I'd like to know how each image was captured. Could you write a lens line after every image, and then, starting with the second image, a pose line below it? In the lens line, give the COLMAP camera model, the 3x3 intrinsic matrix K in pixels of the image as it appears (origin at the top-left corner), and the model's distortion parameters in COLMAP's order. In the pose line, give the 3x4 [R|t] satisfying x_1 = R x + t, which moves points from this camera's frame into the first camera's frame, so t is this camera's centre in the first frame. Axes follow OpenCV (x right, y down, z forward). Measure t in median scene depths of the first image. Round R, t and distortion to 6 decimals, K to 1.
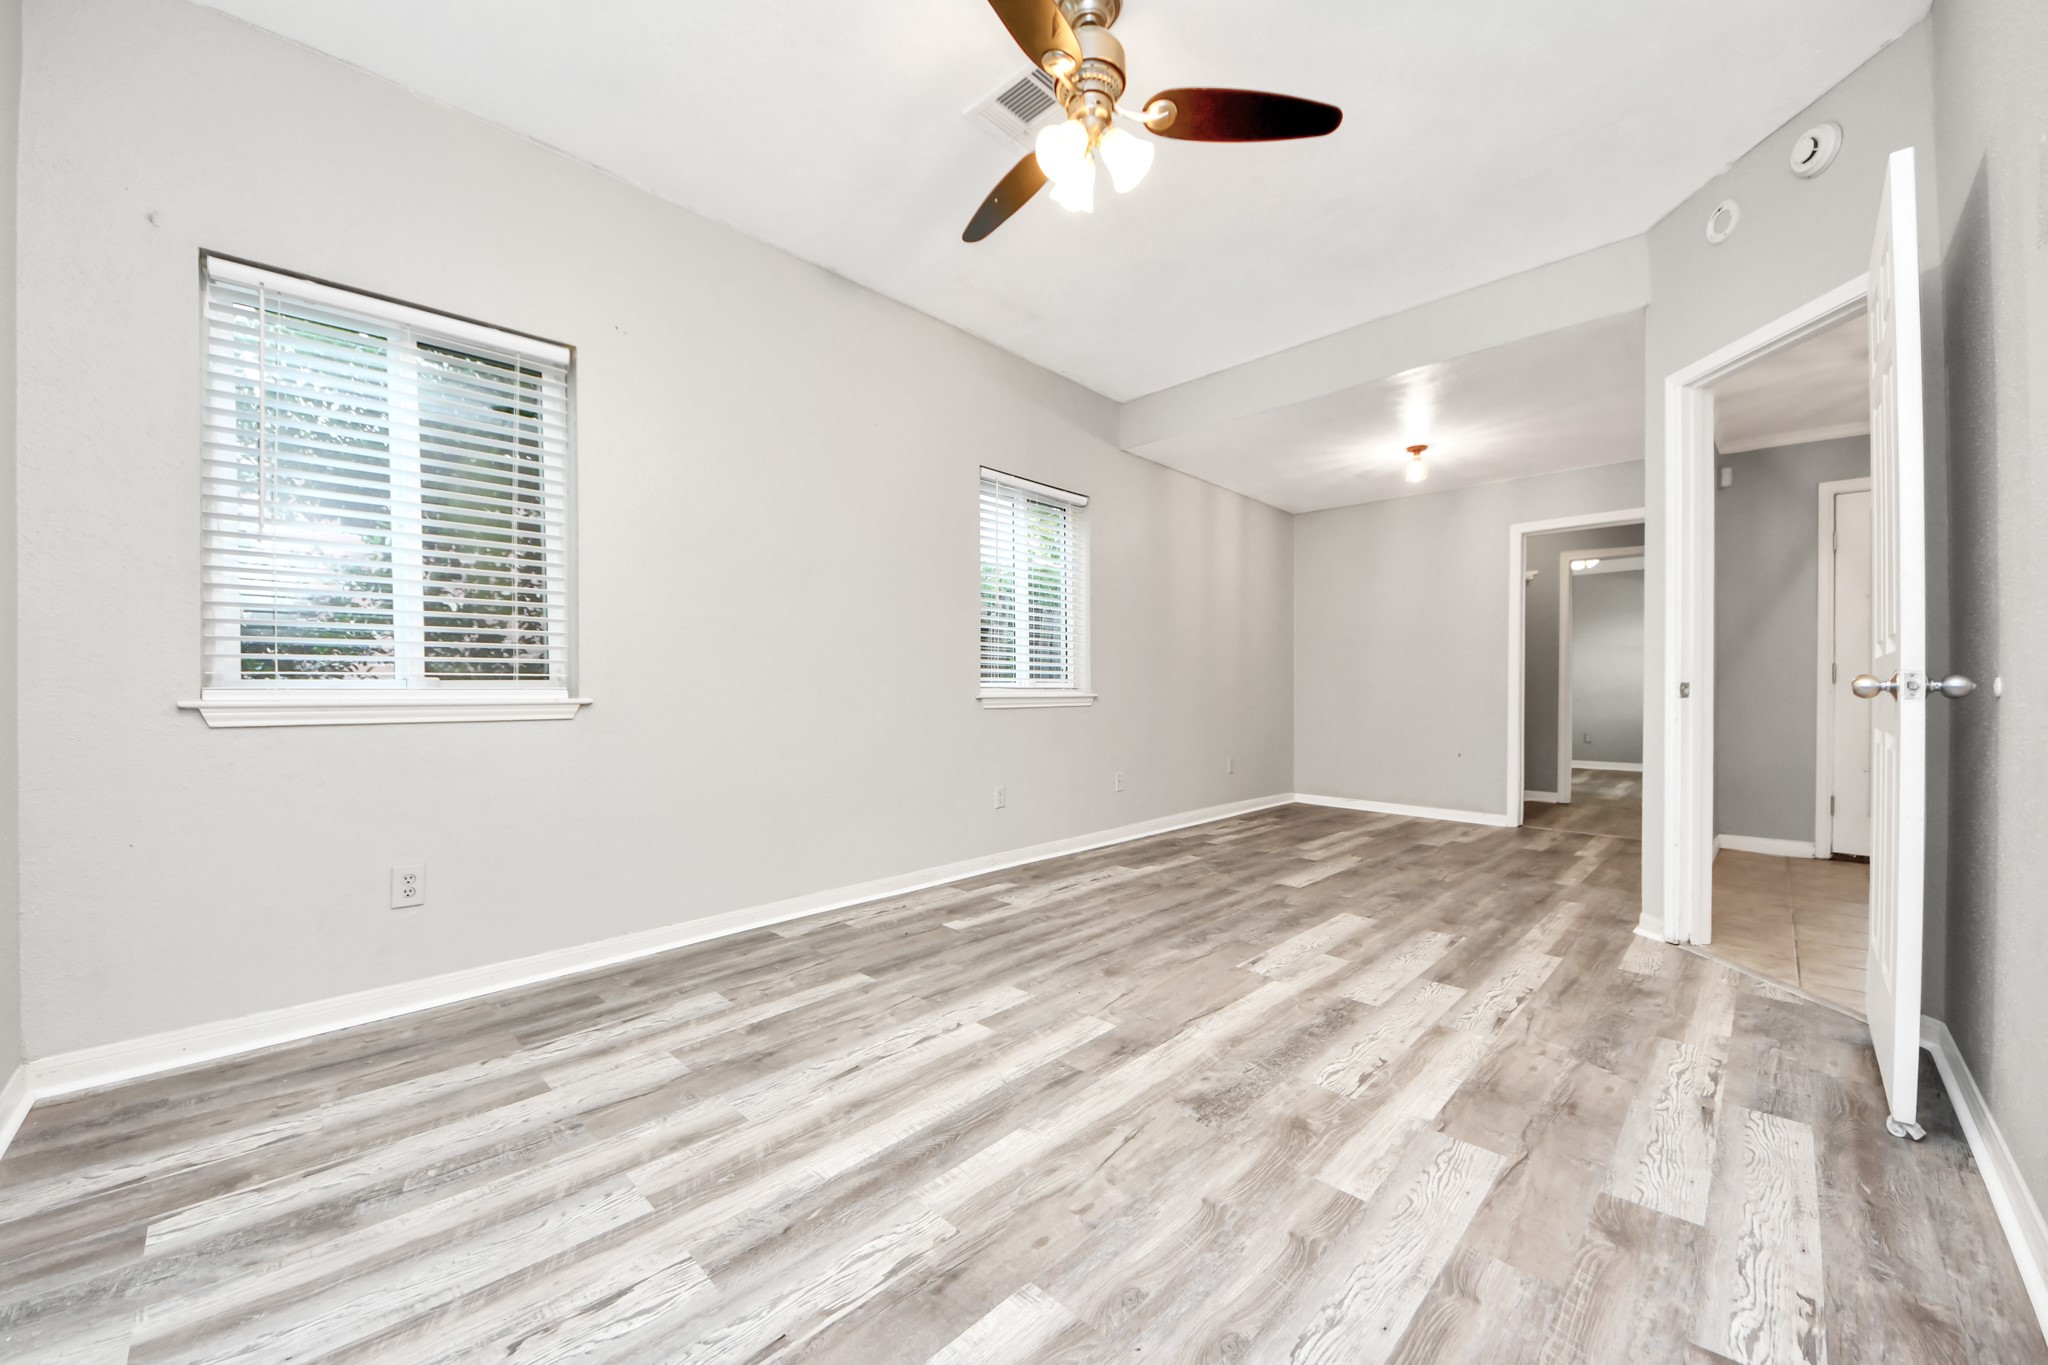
lens RADIAL K [[750.9, 0, 1028.4], [0, 750.9, 683.0], [0, 0, 1]] dist [-0.000735, -0.000028]
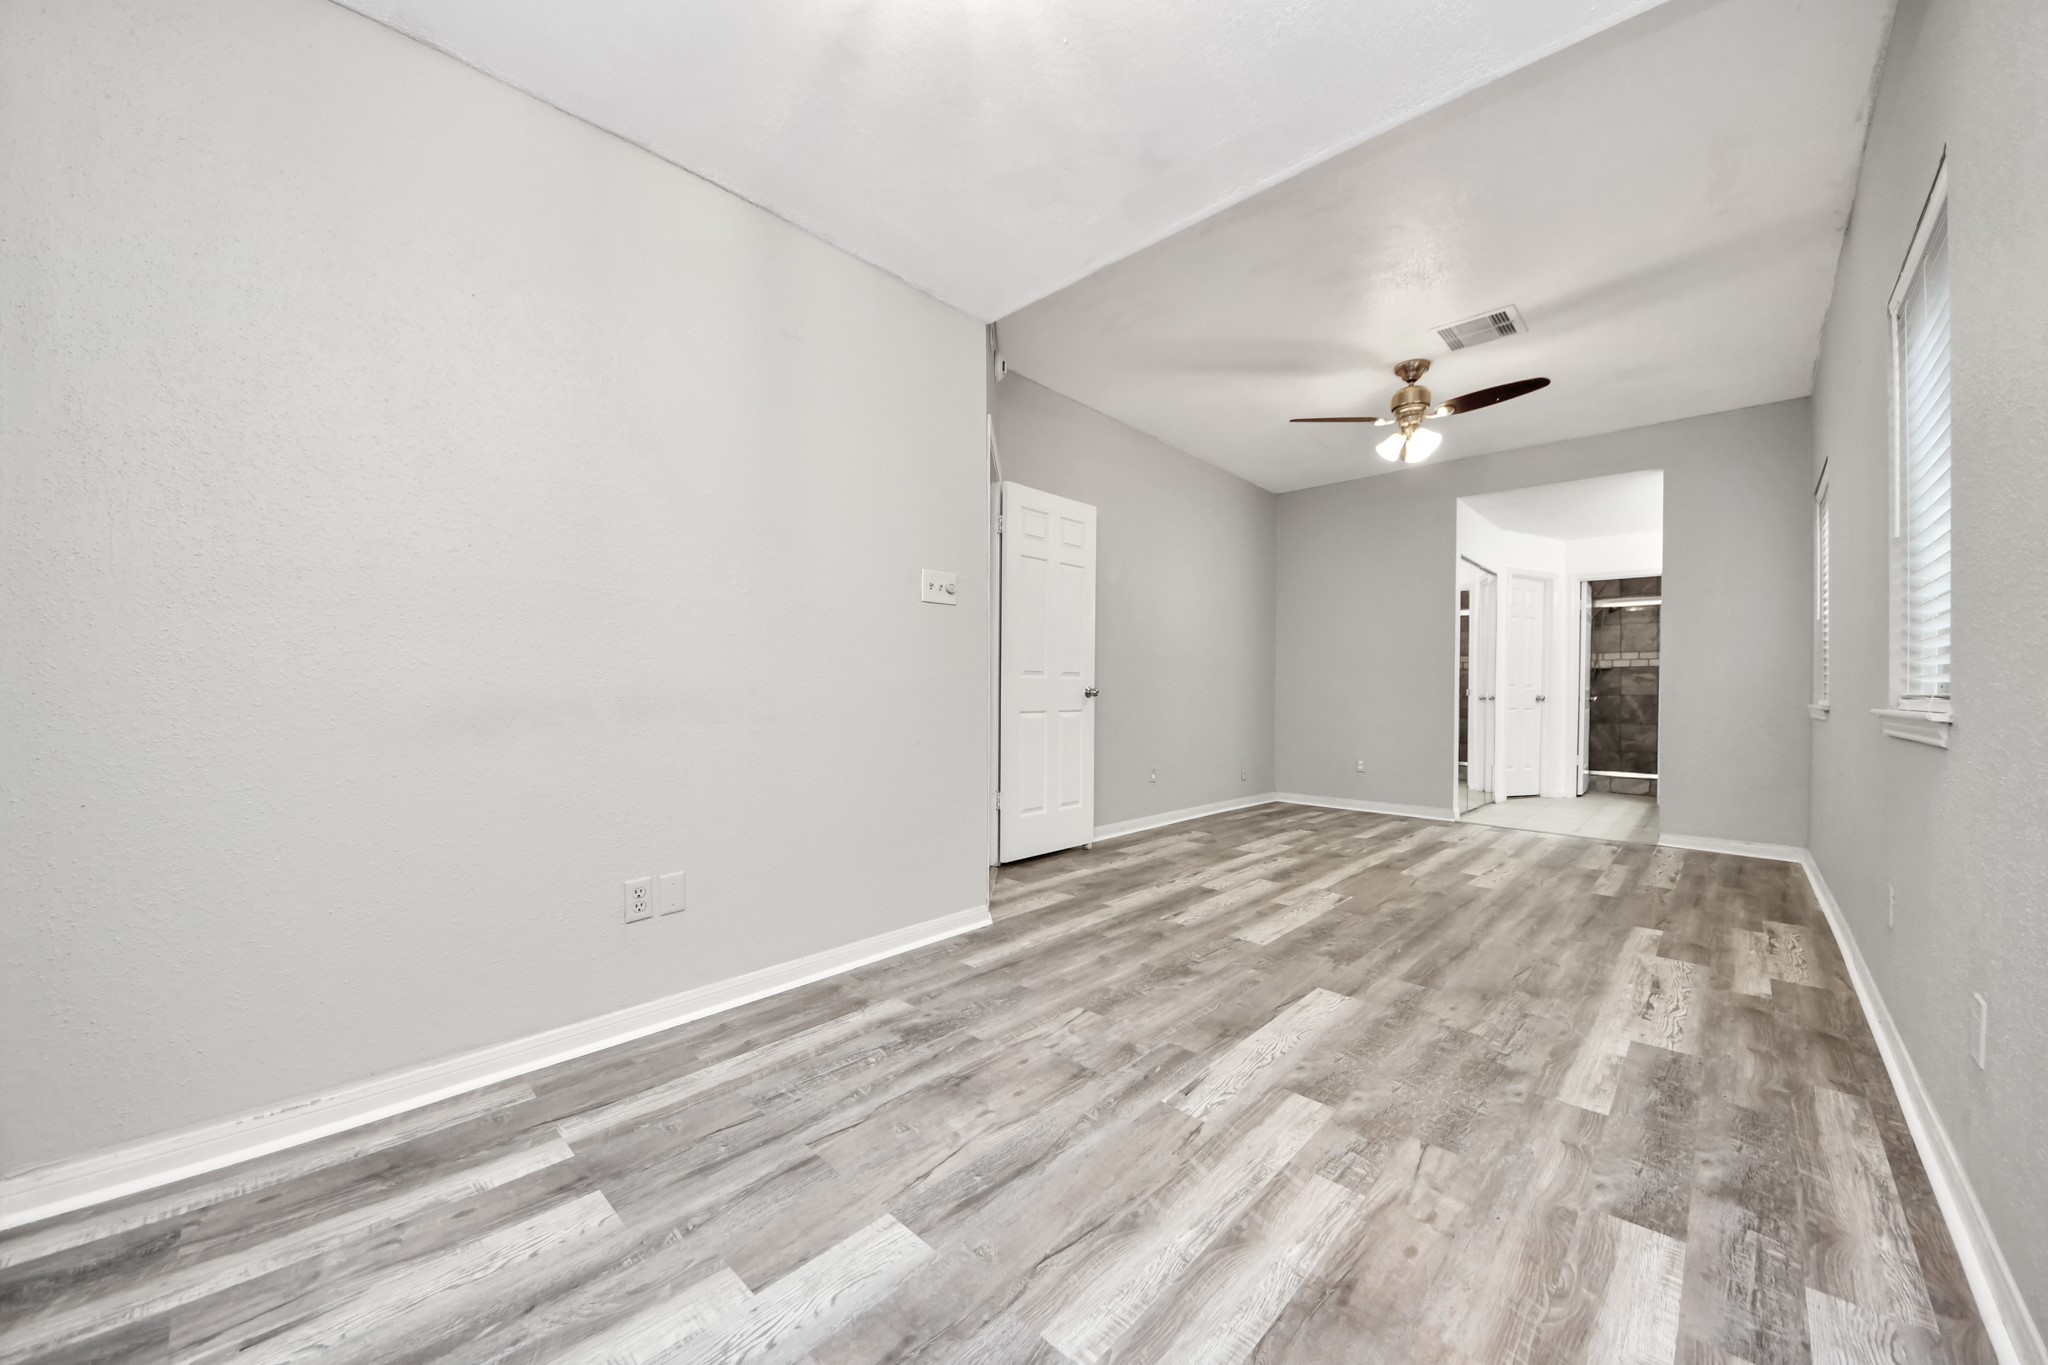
lens RADIAL K [[750.9, 0, 1031.0], [0, 750.9, 691.1], [0, 0, 1]] dist [-0.000735, -0.000028]
pose [[-0.999595, -0.010054, -0.026627, 0.760880], [-0.009965, 0.999944, -0.003469, 0.011563], [0.026661, -0.003202, -0.999639, 1.981612]]
